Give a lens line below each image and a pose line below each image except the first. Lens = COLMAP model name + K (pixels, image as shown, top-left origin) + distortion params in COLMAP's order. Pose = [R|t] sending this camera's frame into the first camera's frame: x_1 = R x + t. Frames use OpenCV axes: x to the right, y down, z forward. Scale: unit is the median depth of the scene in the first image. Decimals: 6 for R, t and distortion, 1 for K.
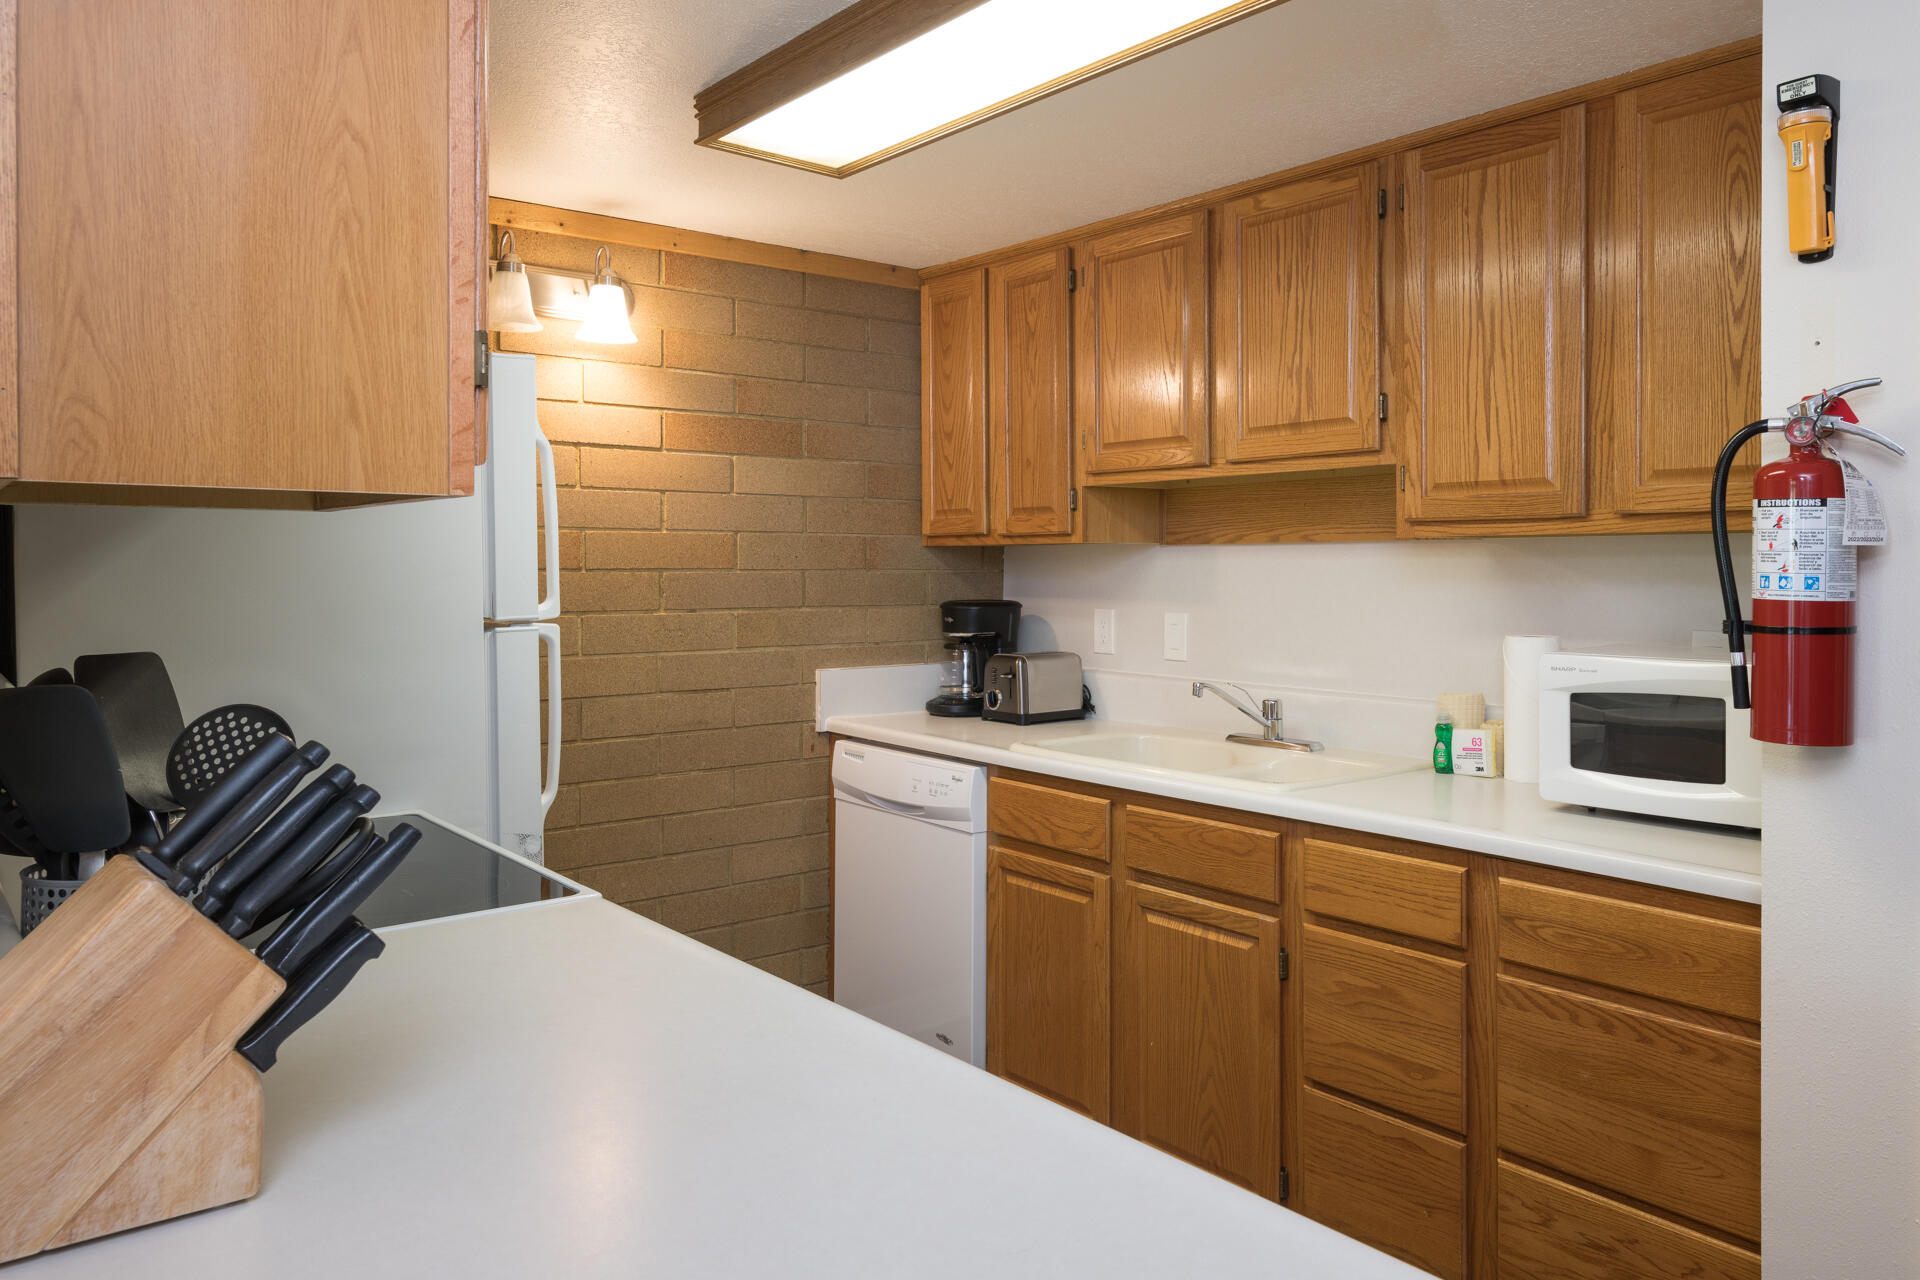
lens RADIAL K [[1352.9, 0, 961.5], [0, 1352.9, 589.9], [0, 0, 1]] dist [-0.002800, -0.004069]
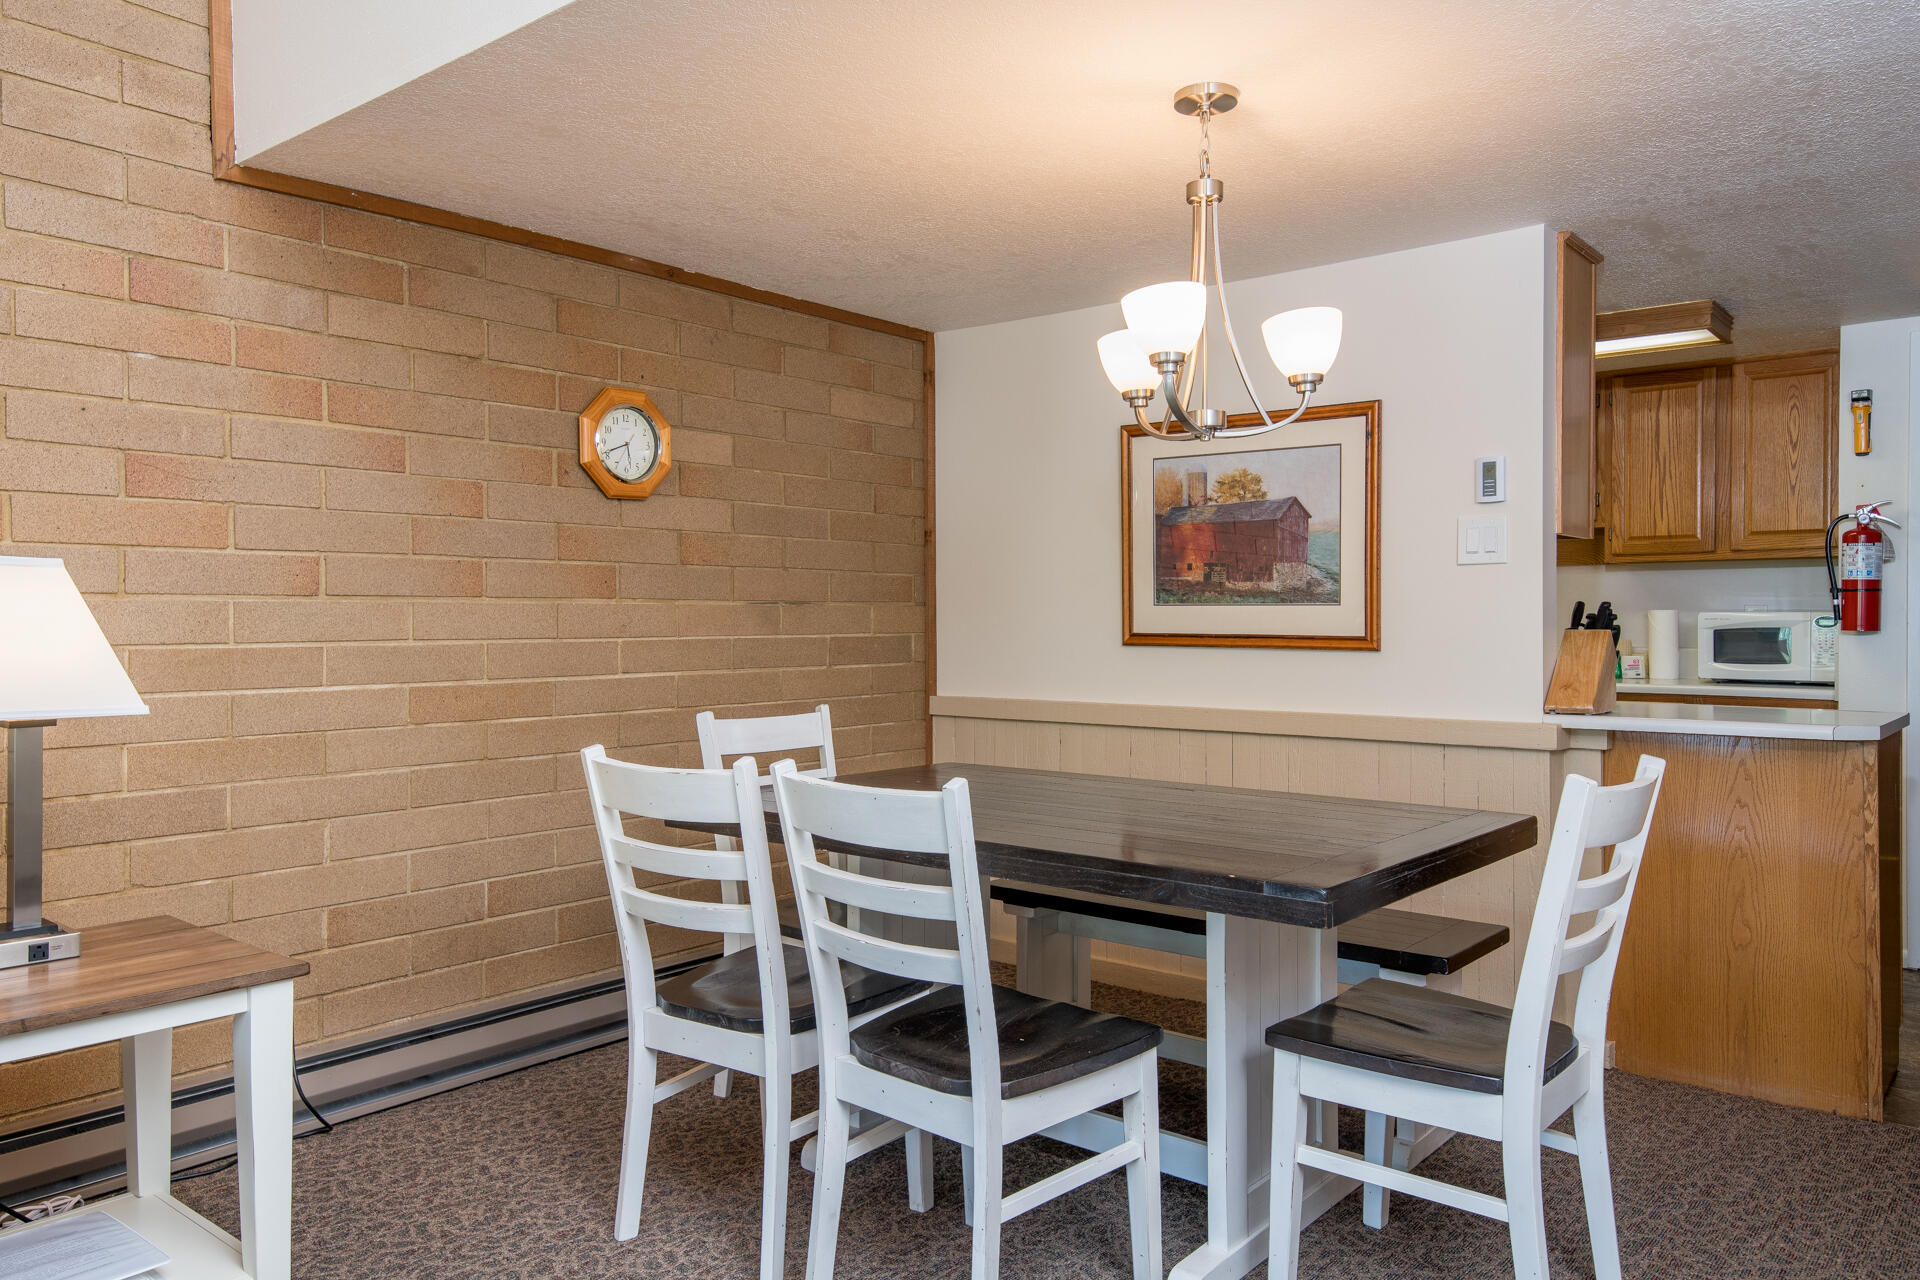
lens RADIAL K [[1360.2, 0, 960.0], [0, 1360.2, 640.0], [0, 0, 1]] dist [0.074622, 0.002086]
pose [[0.980493, -0.004401, 0.196506, -1.703539], [0.003803, 0.999987, 0.003419, 0.110599], [-0.196519, -0.002605, 0.980497, -1.418330]]
